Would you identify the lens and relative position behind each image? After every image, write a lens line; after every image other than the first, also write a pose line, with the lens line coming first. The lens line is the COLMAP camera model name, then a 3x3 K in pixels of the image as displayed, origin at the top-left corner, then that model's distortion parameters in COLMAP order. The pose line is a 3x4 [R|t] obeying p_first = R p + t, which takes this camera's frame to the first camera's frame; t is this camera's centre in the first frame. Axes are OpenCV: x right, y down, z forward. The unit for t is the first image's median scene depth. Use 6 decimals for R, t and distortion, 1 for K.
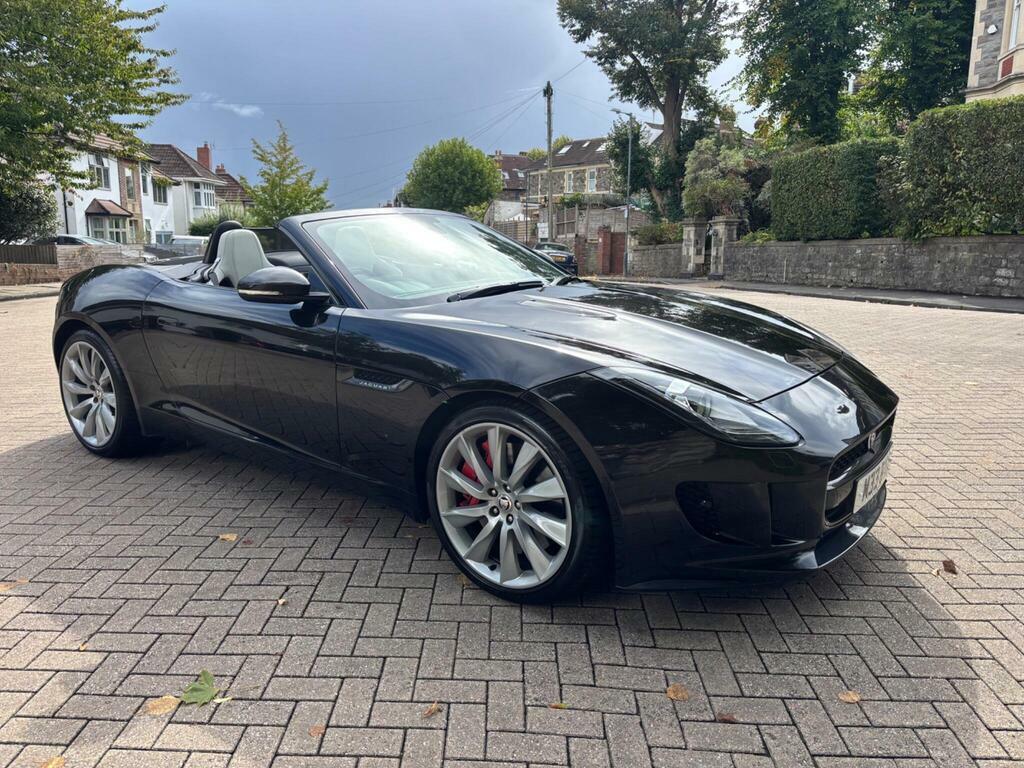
lens RADIAL K [[786.7, 0, 500.3], [0, 786.7, 381.5], [0, 0, 1]] dist [0.058696, -0.071312]
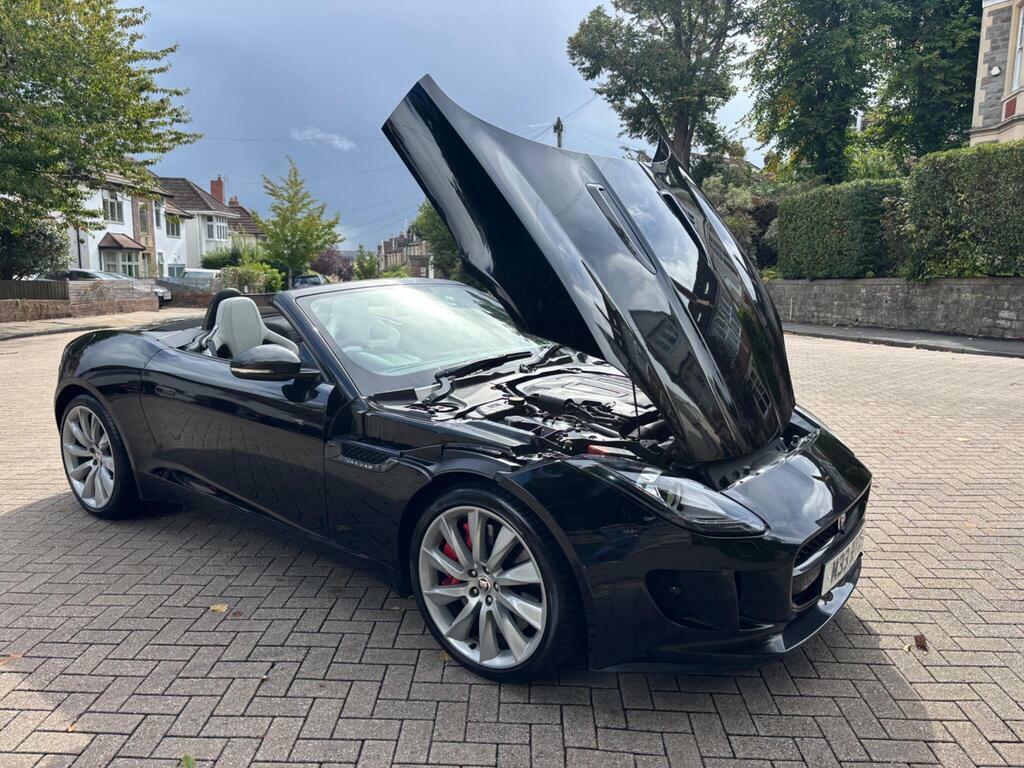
lens RADIAL K [[787.7, 0, 512.6], [0, 787.7, 396.3], [0, 0, 1]] dist [0.054208, -0.067739]
pose [[0.999996, 0.002722, -0.000720, 0.008902], [-0.002734, 0.999849, -0.017170, -0.015091], [0.000674, 0.017172, 0.999852, -0.007071]]
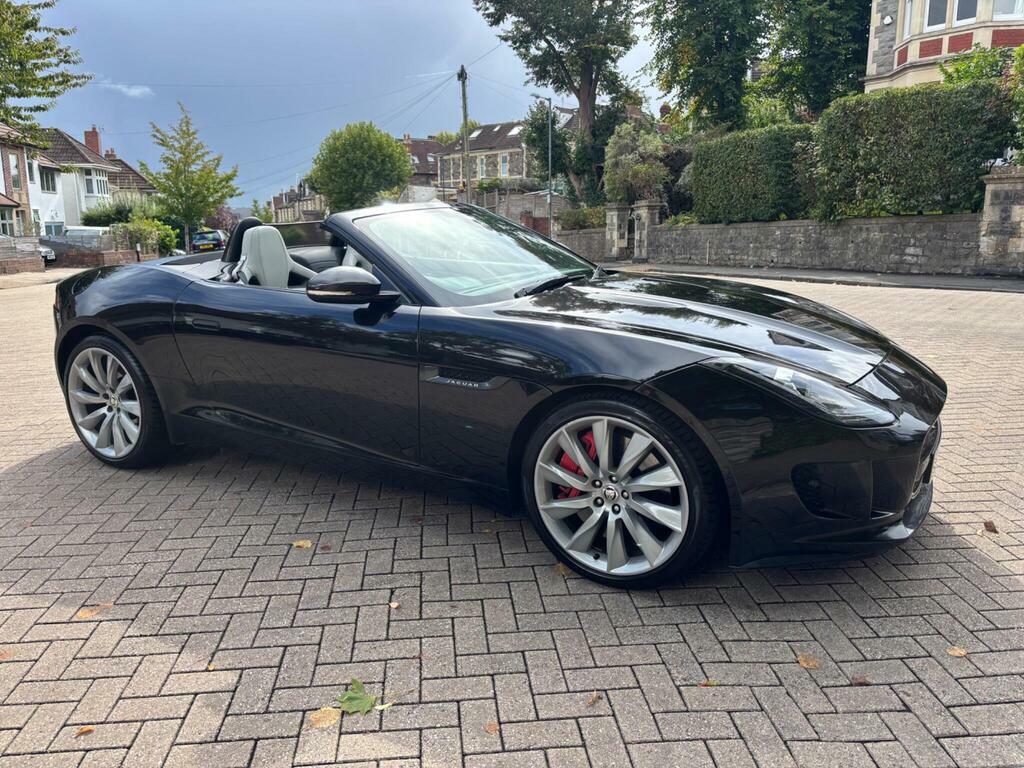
lens RADIAL K [[788.9, 0, 511.9], [0, 788.9, 382.2], [0, 0, 1]] dist [0.053560, -0.065775]
pose [[0.990960, -0.040410, 0.127925, -0.051207], [0.037918, 0.999042, 0.021854, -0.003697], [-0.128686, -0.016806, 0.991543, -0.000379]]
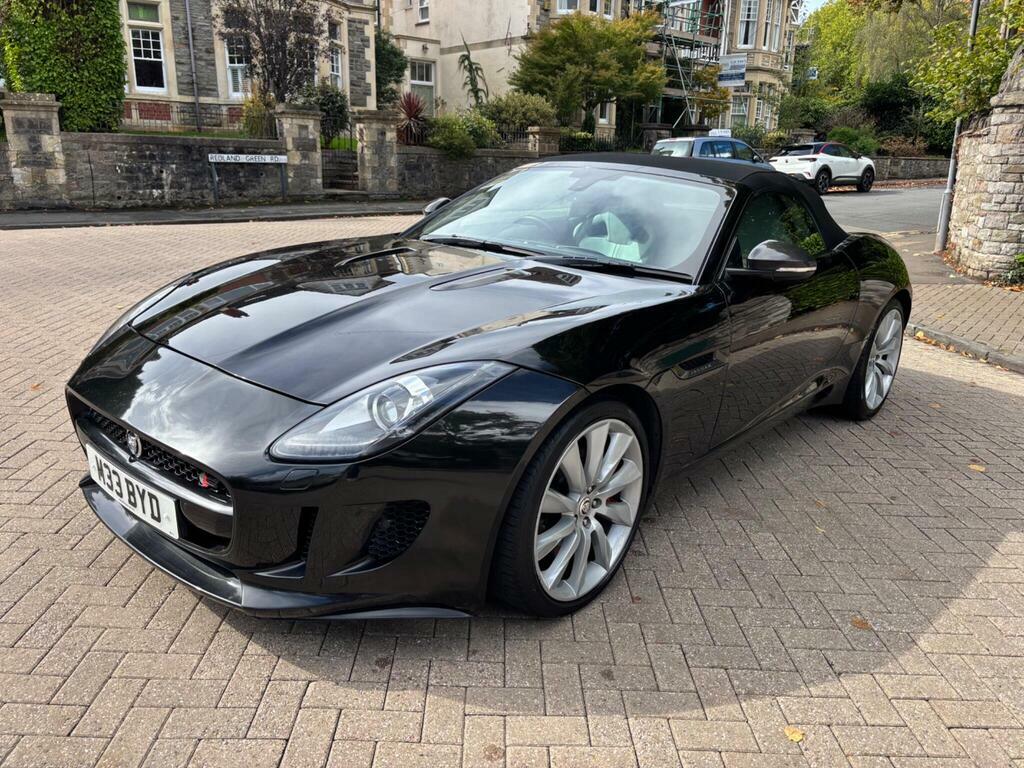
lens RADIAL K [[799.7, 0, 511.7], [0, 799.7, 385.9], [0, 0, 1]] dist [0.027421, -0.016221]
pose [[-0.064760, -0.288713, 0.955223, -0.352792], [0.152992, 0.943043, 0.295403, -0.094754], [-0.986103, 0.165272, -0.016900, 0.421155]]
